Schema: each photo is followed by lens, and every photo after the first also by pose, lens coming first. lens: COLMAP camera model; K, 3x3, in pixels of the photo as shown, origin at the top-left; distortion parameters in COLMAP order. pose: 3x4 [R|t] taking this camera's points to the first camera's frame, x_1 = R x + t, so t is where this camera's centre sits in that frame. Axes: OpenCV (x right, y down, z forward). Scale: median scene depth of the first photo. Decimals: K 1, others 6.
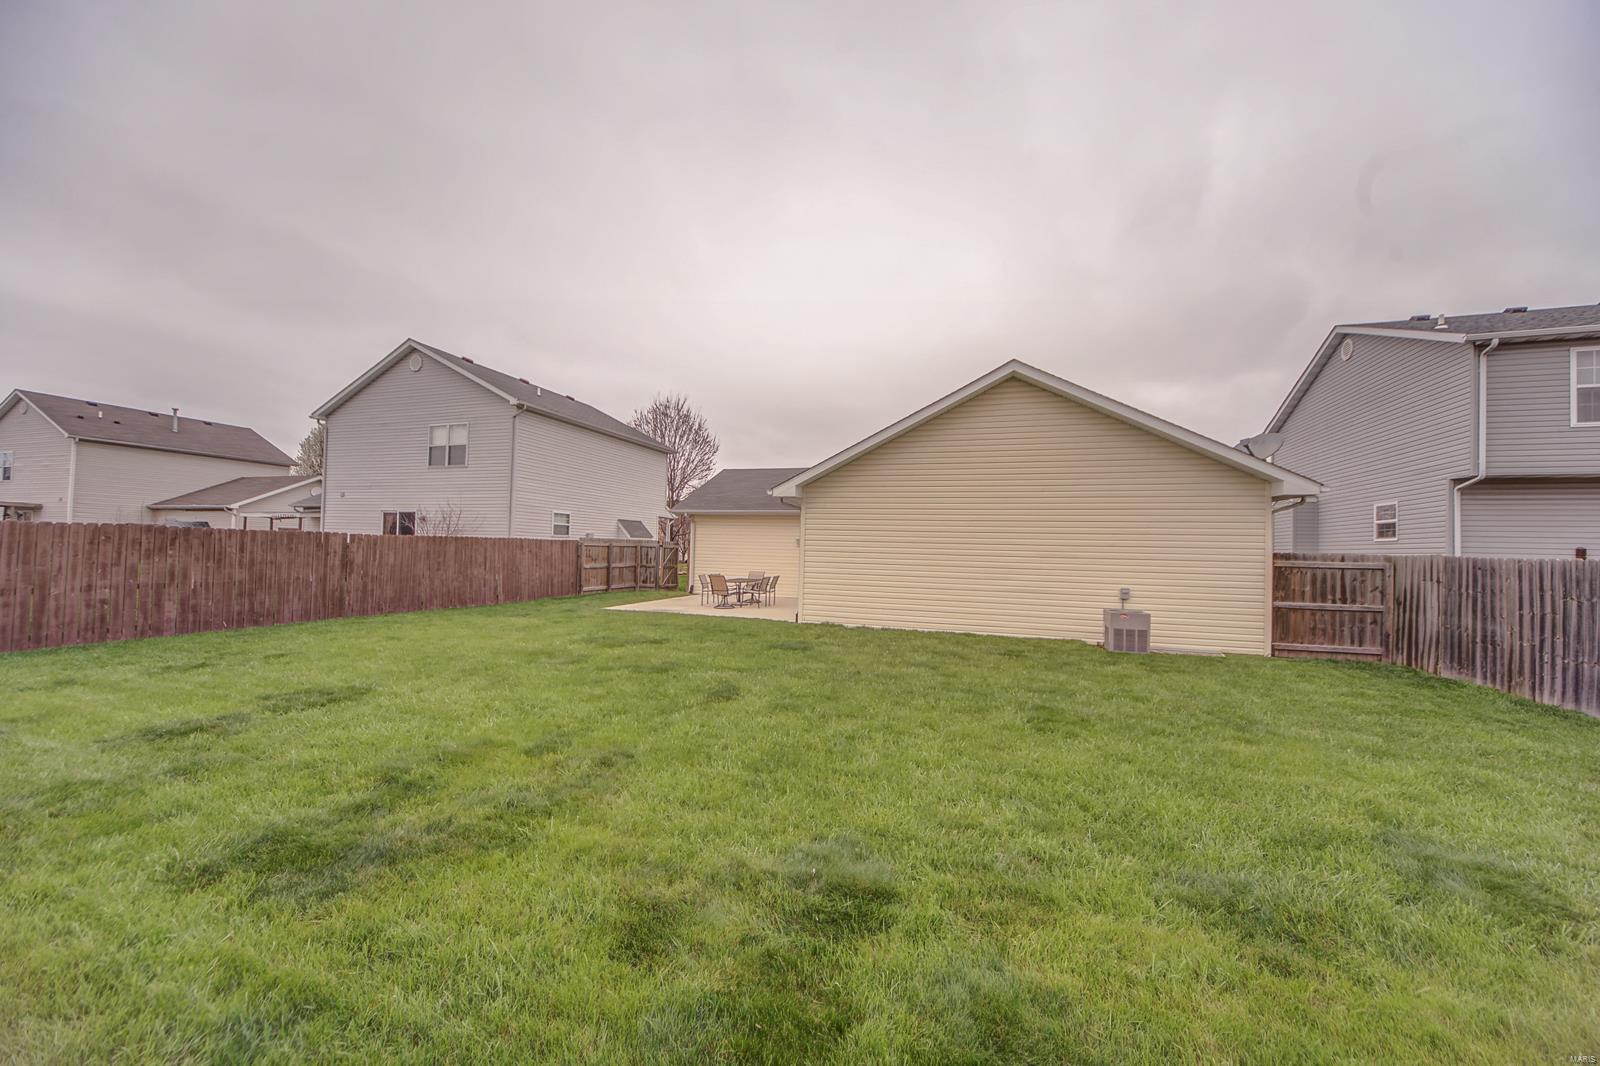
lens RADIAL K [[569.8, 0, 800.0], [0, 569.8, 533.0], [0, 0, 1]] dist [-0.001242, -0.000034]
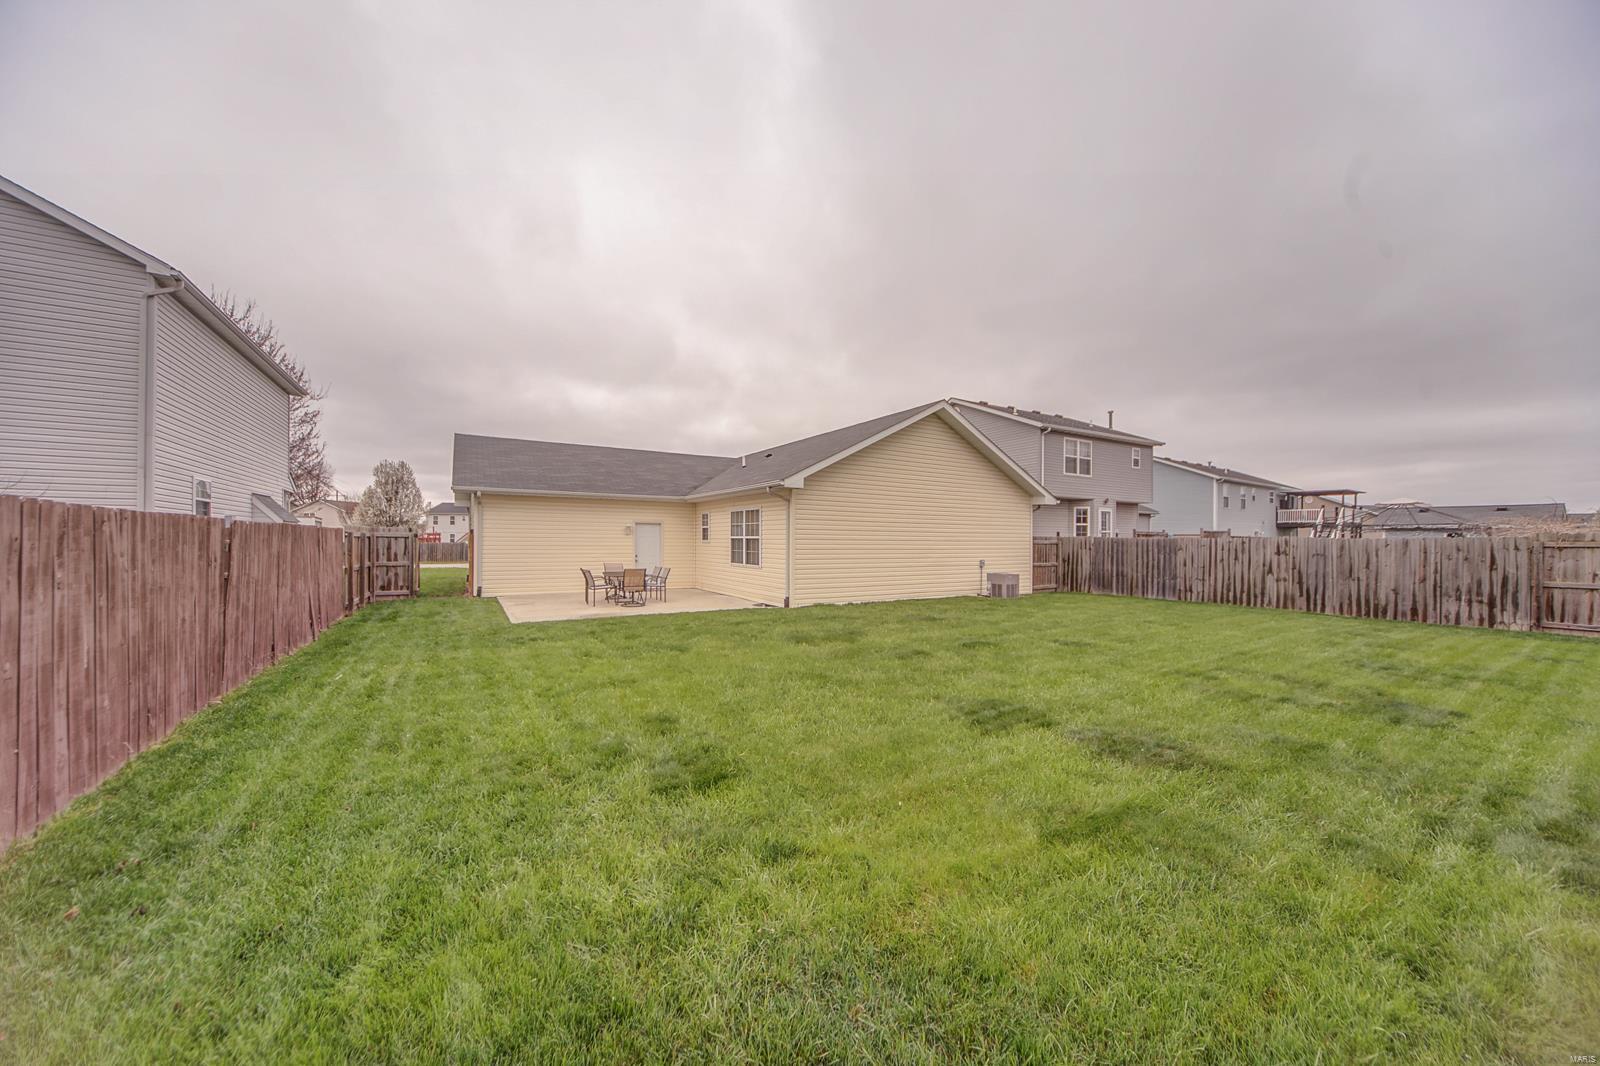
lens RADIAL K [[569.8, 0, 800.0], [0, 569.8, 533.0], [0, 0, 1]] dist [-0.001242, -0.000034]
pose [[0.660459, -0.009466, 0.750803, -0.983215], [-0.012439, 0.999645, 0.023546, -0.006751], [-0.750759, -0.024891, 0.660107, 0.368549]]
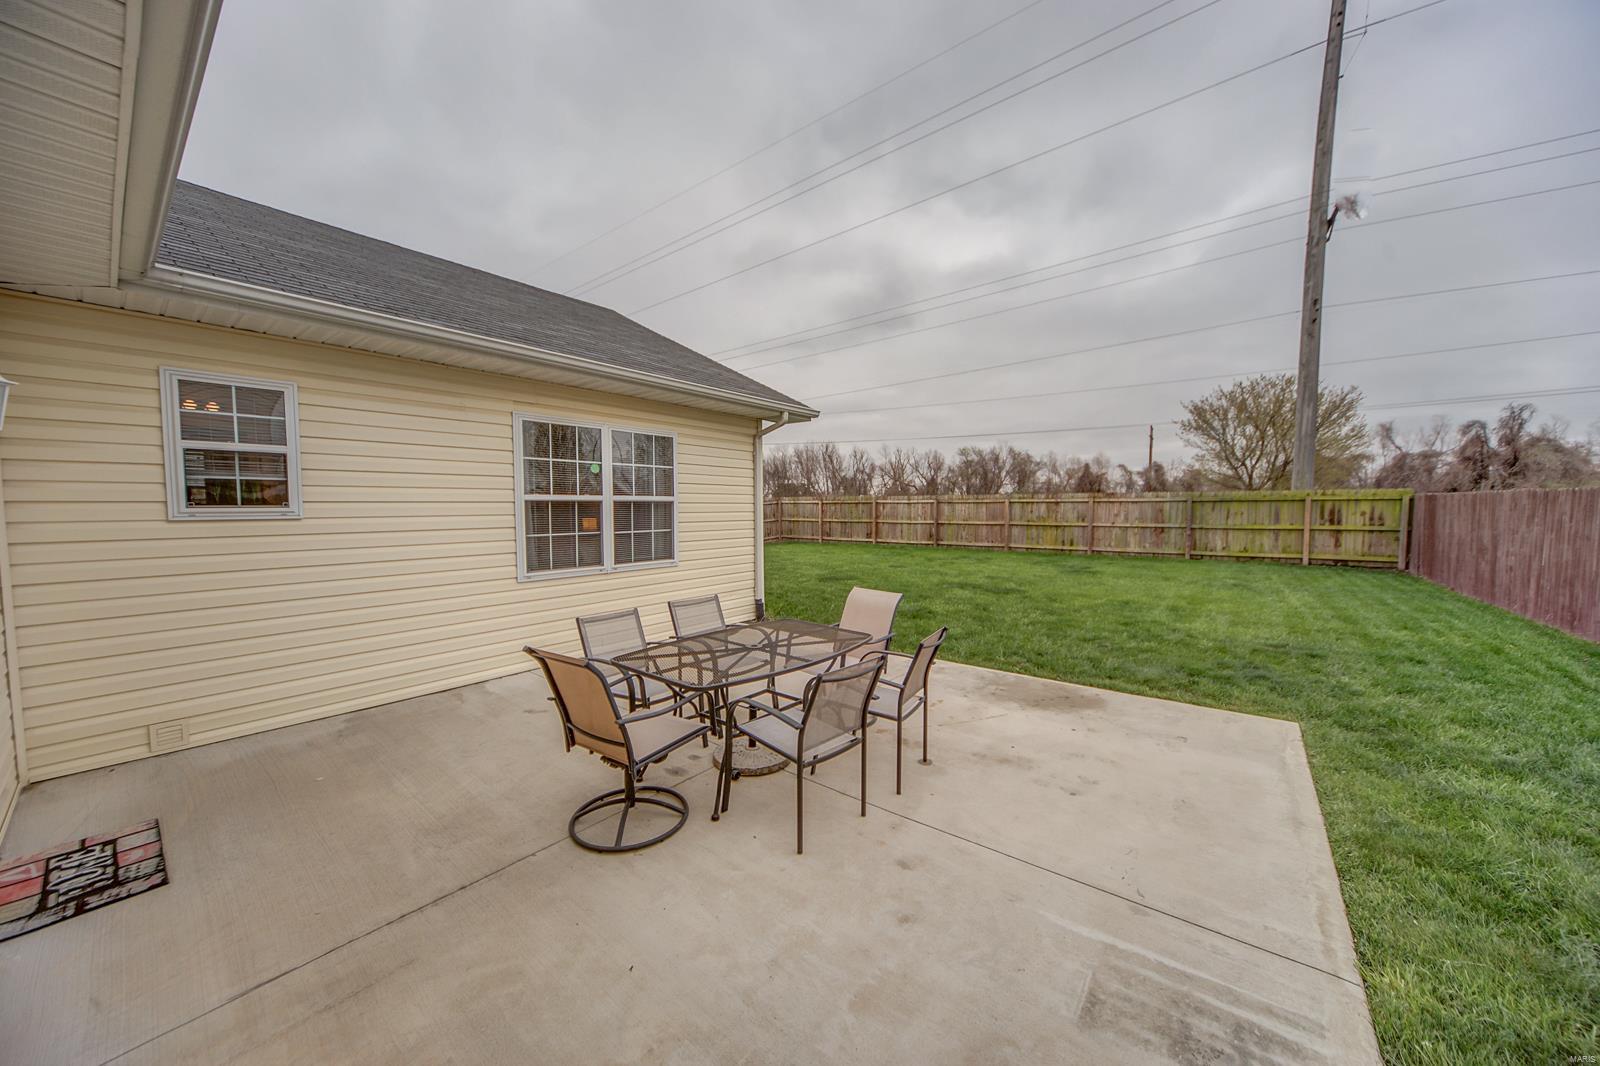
lens RADIAL K [[559.2, 0, 804.8], [0, 559.2, 532.2], [0, 0, 1]] dist [-0.006332, 0.000035]
pose [[-0.936386, -0.038932, 0.348807, -0.327265], [-0.029975, 0.999069, 0.031041, 0.055103], [-0.349691, 0.018611, -0.936680, 2.004528]]
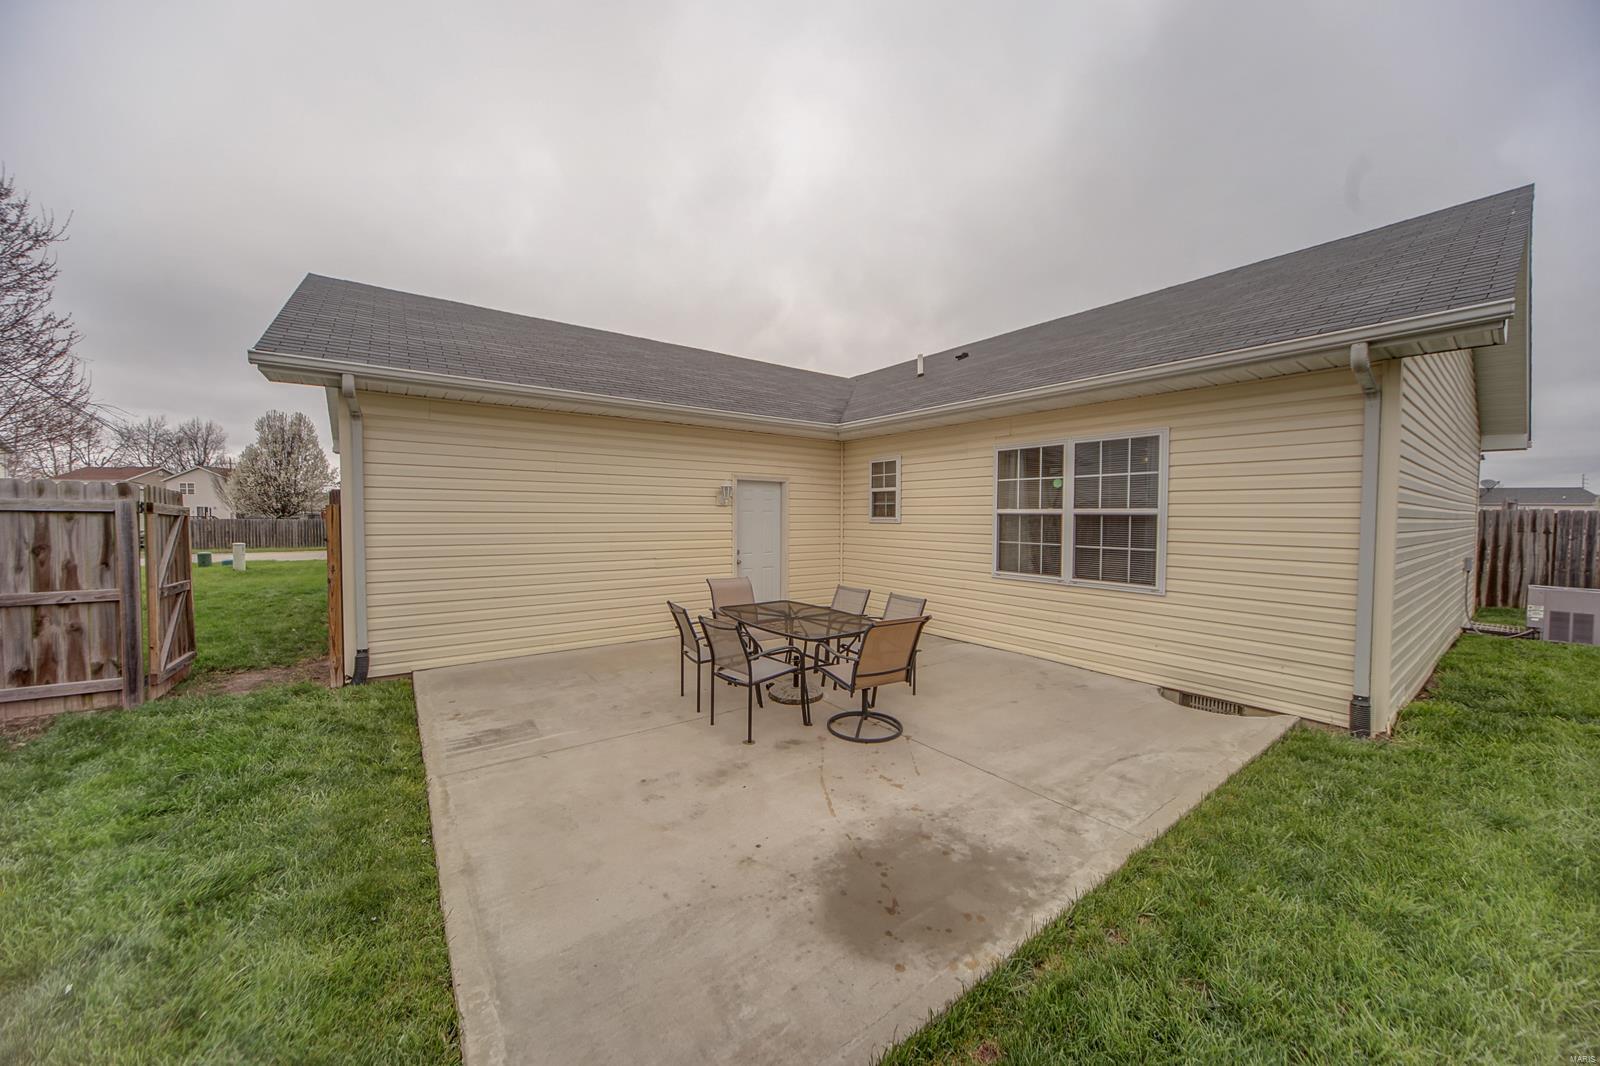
lens RADIAL K [[559.2, 0, 804.8], [0, 559.2, 532.2], [0, 0, 1]] dist [-0.006332, 0.000035]
pose [[0.583516, -0.045765, 0.810811, -0.578086], [-0.014086, 0.997690, 0.066451, 0.029986], [-0.811980, -0.050196, 0.581523, 1.390239]]
